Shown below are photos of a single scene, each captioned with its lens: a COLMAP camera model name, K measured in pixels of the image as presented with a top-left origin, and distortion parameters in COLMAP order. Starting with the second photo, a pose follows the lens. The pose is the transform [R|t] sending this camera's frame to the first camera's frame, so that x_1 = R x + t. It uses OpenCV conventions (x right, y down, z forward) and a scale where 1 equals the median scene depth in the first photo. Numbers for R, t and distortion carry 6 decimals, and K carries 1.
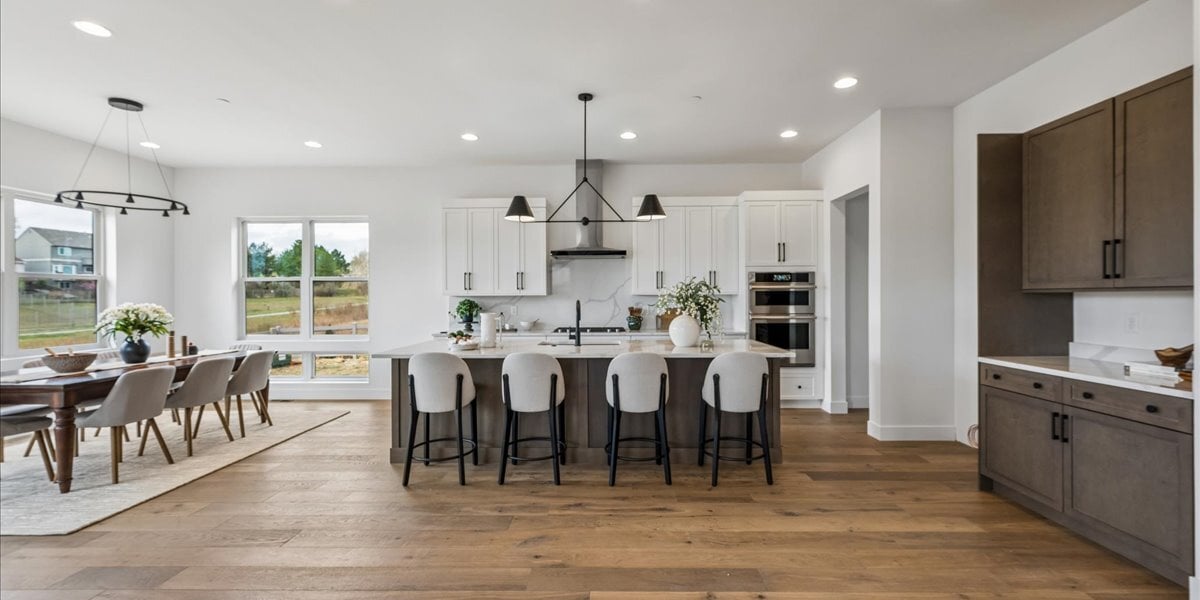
lens RADIAL K [[492.1, 0, 600.0], [0, 492.1, 300.0], [0, 0, 1]] dist [-0.000039, 0.000008]
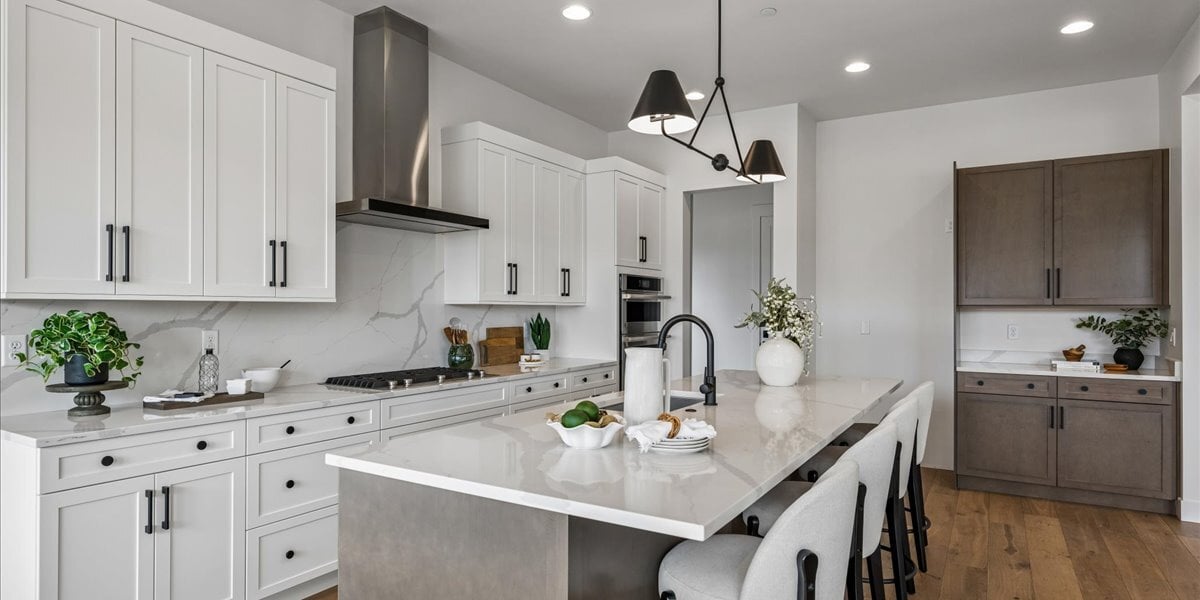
lens RADIAL K [[655.3, 0, 603.0], [0, 655.3, 311.0], [0, 0, 1]] dist [-0.003117, 0.001872]
pose [[0.498250, 0.005128, 0.867018, -0.585638], [0.000531, 0.999981, -0.006220, 0.001107], [-0.867033, 0.003560, 0.498237, 0.649327]]
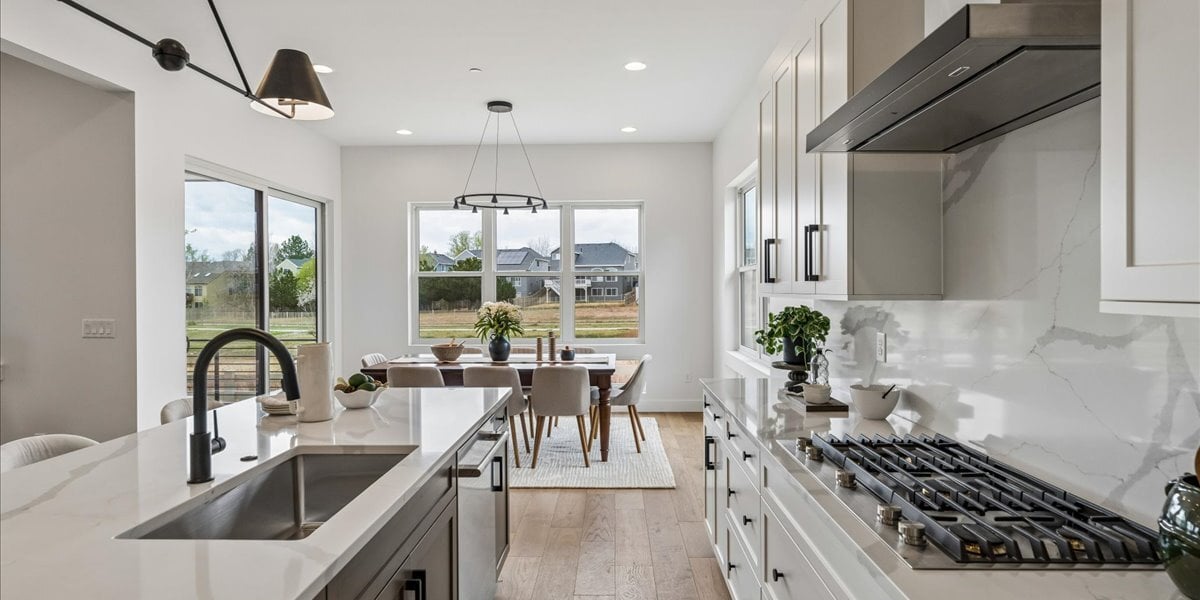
lens RADIAL K [[616.5, 0, 597.3], [0, 616.5, 293.7], [0, 0, 1]] dist [-0.000097, -0.000218]
pose [[-0.005000, 0.011853, -0.999917, 0.278988], [-0.001449, 0.999929, 0.011860, -0.022084], [0.999986, 0.001509, -0.004982, 1.066782]]
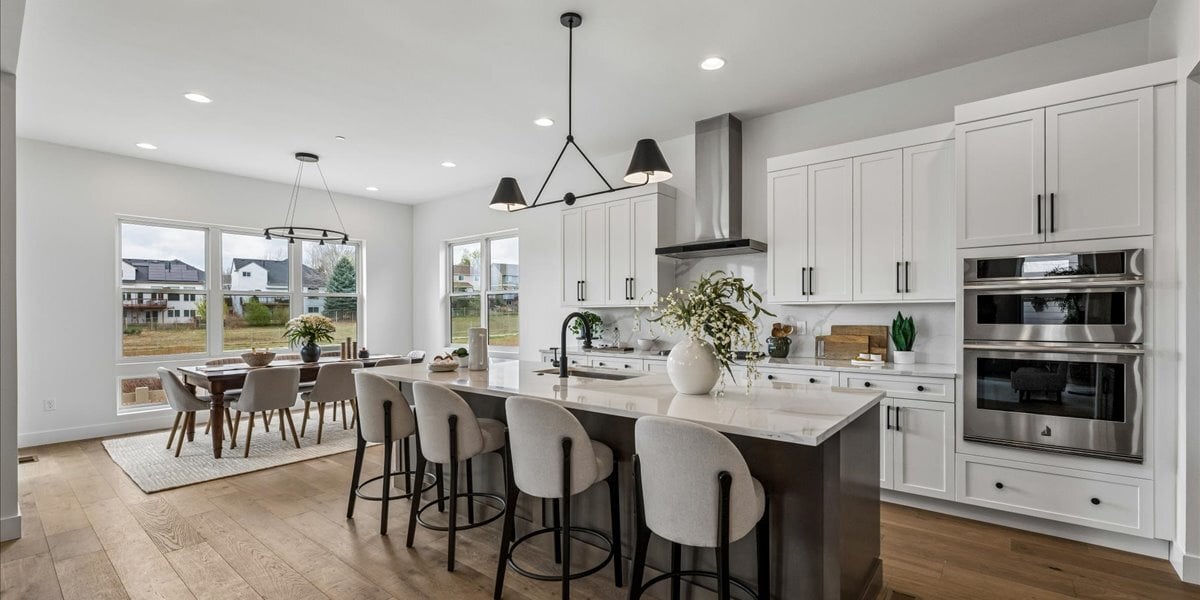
lens RADIAL K [[499.7, 0, 604.1], [0, 499.7, 315.0], [0, 0, 1]] dist [0.001284, 0.000164]
pose [[0.789955, 0.003378, -0.613155, 0.377019], [-0.001289, 0.999992, 0.003848, 0.001357], [0.613163, -0.002250, 0.789953, 0.400341]]
